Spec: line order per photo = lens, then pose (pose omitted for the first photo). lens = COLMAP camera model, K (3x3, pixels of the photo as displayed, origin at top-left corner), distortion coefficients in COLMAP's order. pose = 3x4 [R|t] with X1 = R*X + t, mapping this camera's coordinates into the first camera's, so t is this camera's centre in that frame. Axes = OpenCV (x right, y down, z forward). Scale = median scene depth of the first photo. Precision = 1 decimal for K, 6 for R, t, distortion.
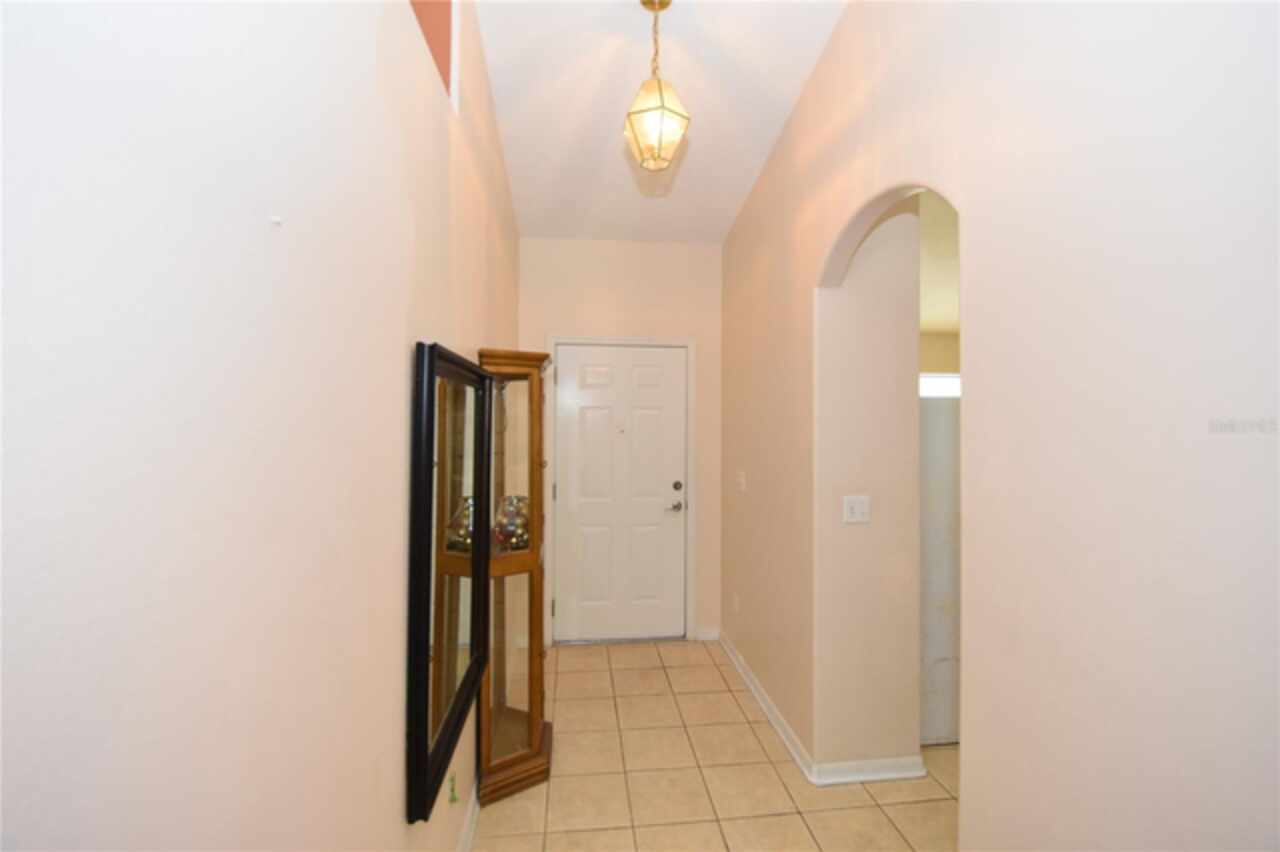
lens RADIAL K [[564.3, 0, 638.3], [0, 564.3, 416.7], [0, 0, 1]] dist [-0.008773, -0.008398]
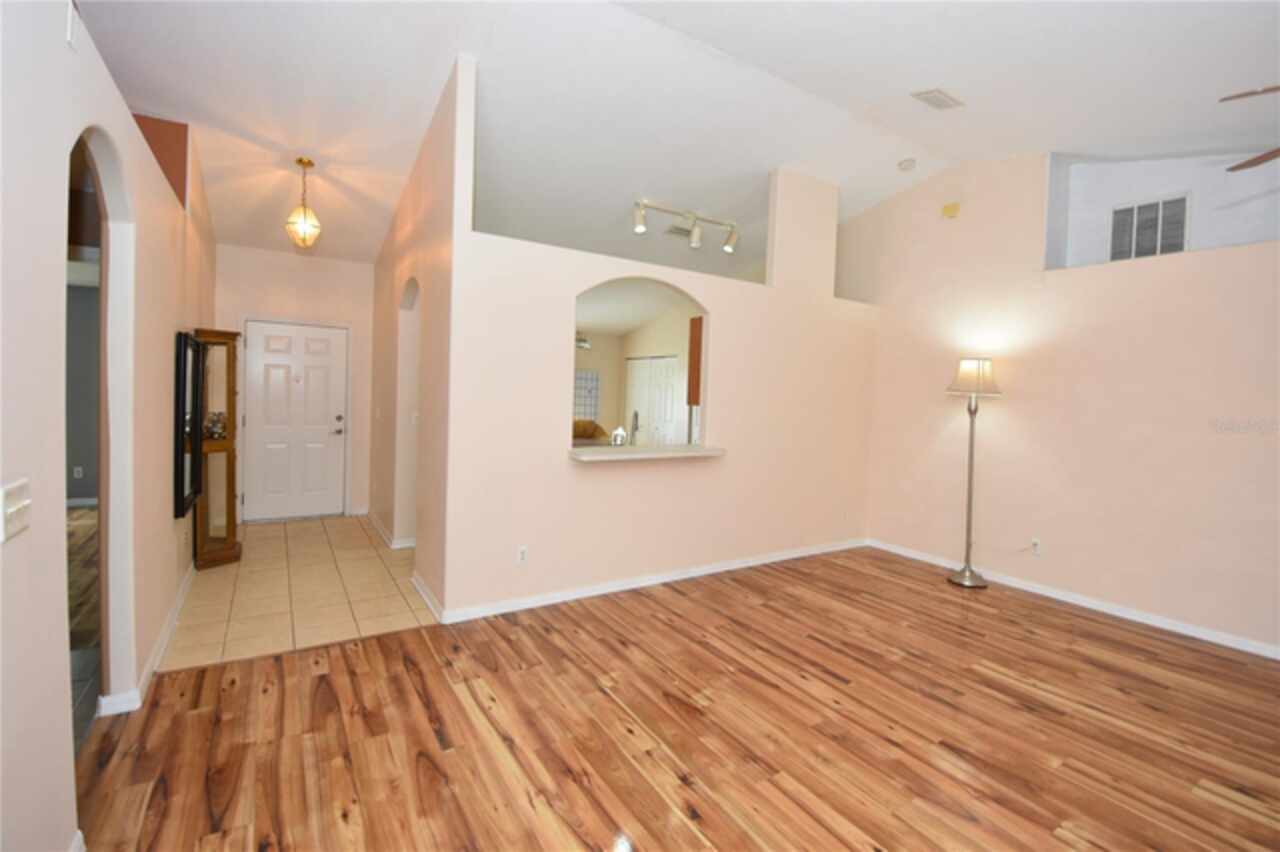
lens RADIAL K [[564.3, 0, 641.6], [0, 564.3, 409.3], [0, 0, 1]] dist [-0.008773, -0.008398]
pose [[0.892669, 0.011620, 0.450564, 0.171532], [-0.029993, 0.998983, 0.033661, 0.033671], [-0.449714, -0.043562, 0.892109, -1.114740]]
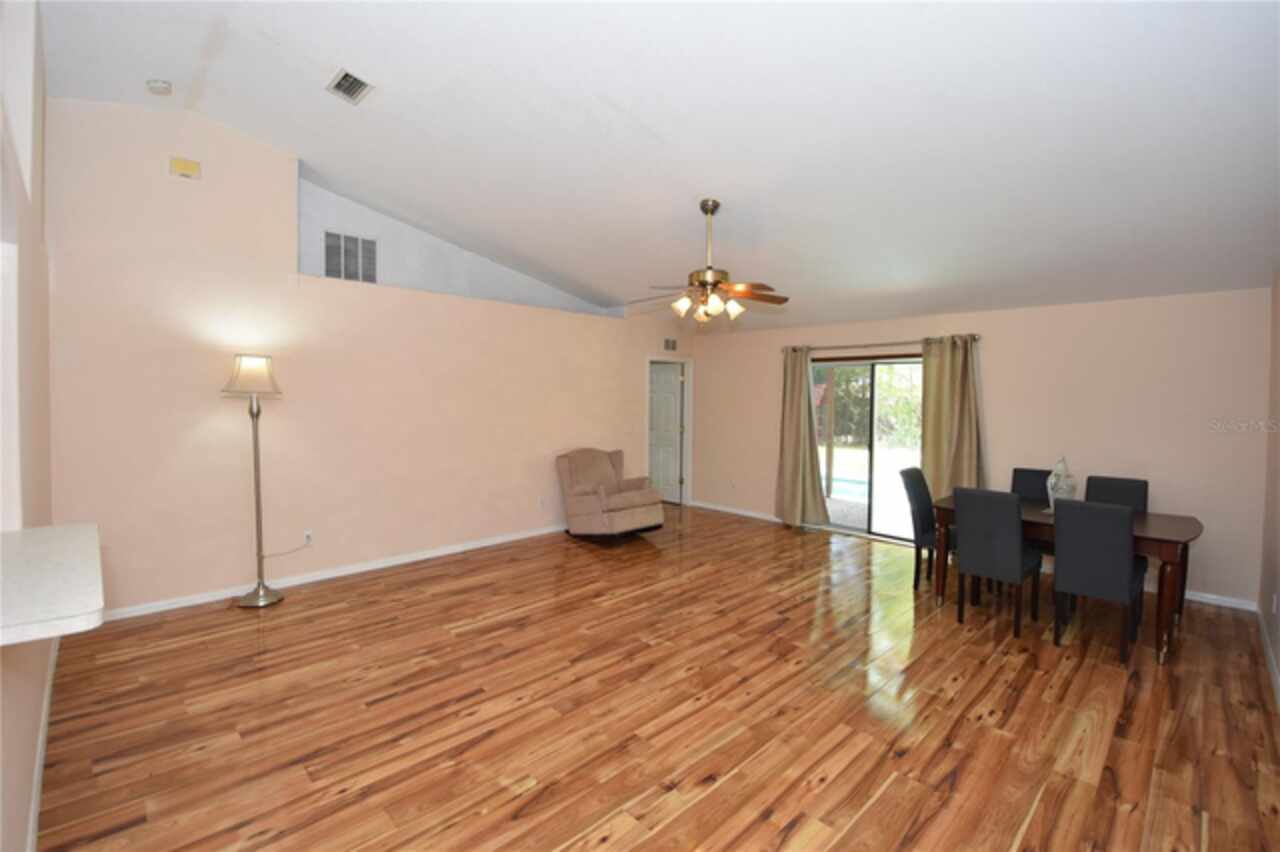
lens RADIAL K [[564.3, 0, 633.9], [0, 564.3, 405.1], [0, 0, 1]] dist [-0.008773, -0.008398]
pose [[-0.620315, -0.024076, 0.783983, -0.038256], [-0.007174, 0.999661, 0.025023, -0.009039], [-0.784320, 0.009898, -0.620277, 0.246267]]
